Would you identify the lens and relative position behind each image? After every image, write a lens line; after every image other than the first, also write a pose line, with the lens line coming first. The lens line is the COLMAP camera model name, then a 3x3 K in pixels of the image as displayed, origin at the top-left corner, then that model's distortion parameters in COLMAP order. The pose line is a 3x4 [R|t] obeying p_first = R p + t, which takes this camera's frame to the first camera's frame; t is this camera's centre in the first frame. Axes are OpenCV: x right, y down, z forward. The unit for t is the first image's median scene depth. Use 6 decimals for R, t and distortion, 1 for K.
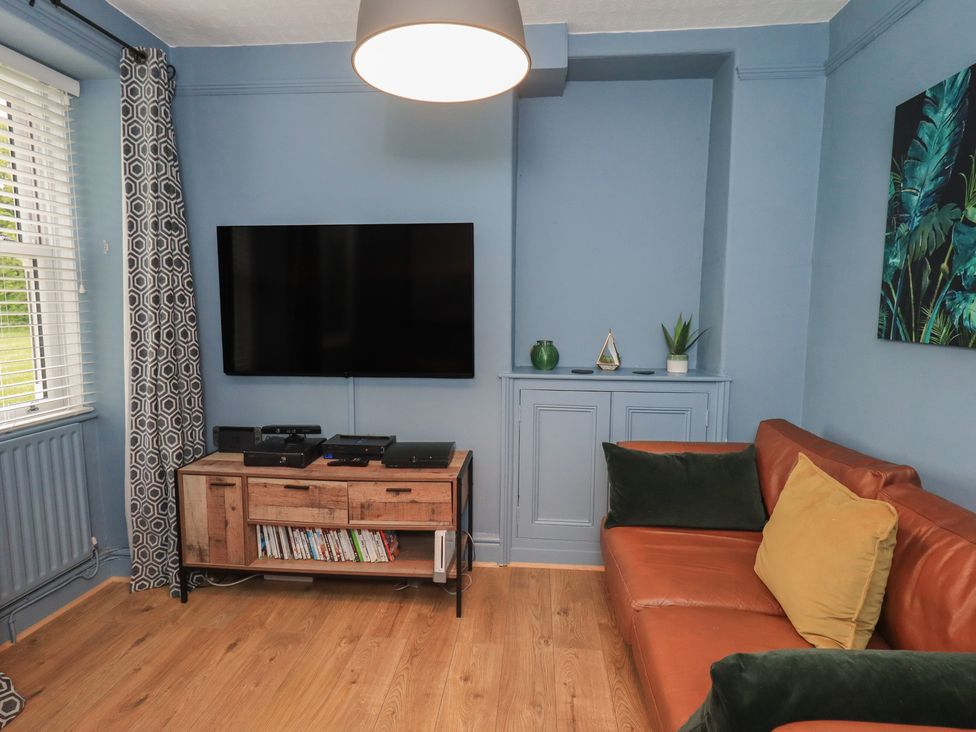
lens RADIAL K [[538.8, 0, 490.7], [0, 538.8, 361.8], [0, 0, 1]] dist [0.004492, 0.002478]
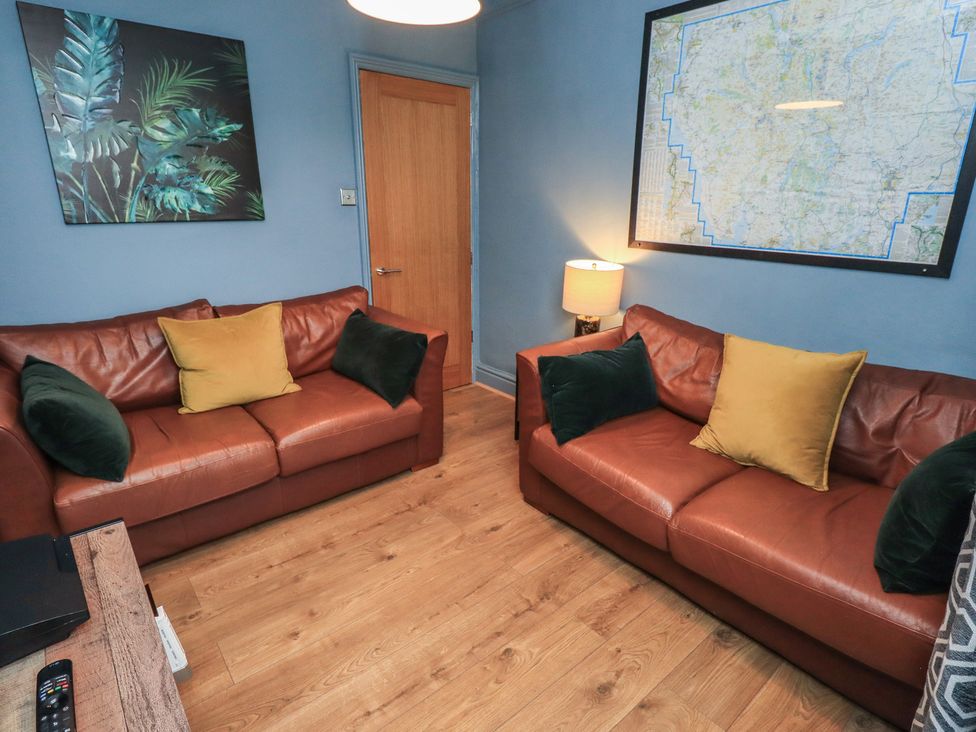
lens RADIAL K [[538.8, 0, 488.0], [0, 538.8, 365.2], [0, 0, 1]] dist [0.004492, 0.002478]
pose [[-0.704505, -0.219747, 0.674821, -0.879465], [0.070640, 0.924421, 0.374774, -0.152941], [-0.706174, 0.311700, -0.635737, 1.365472]]
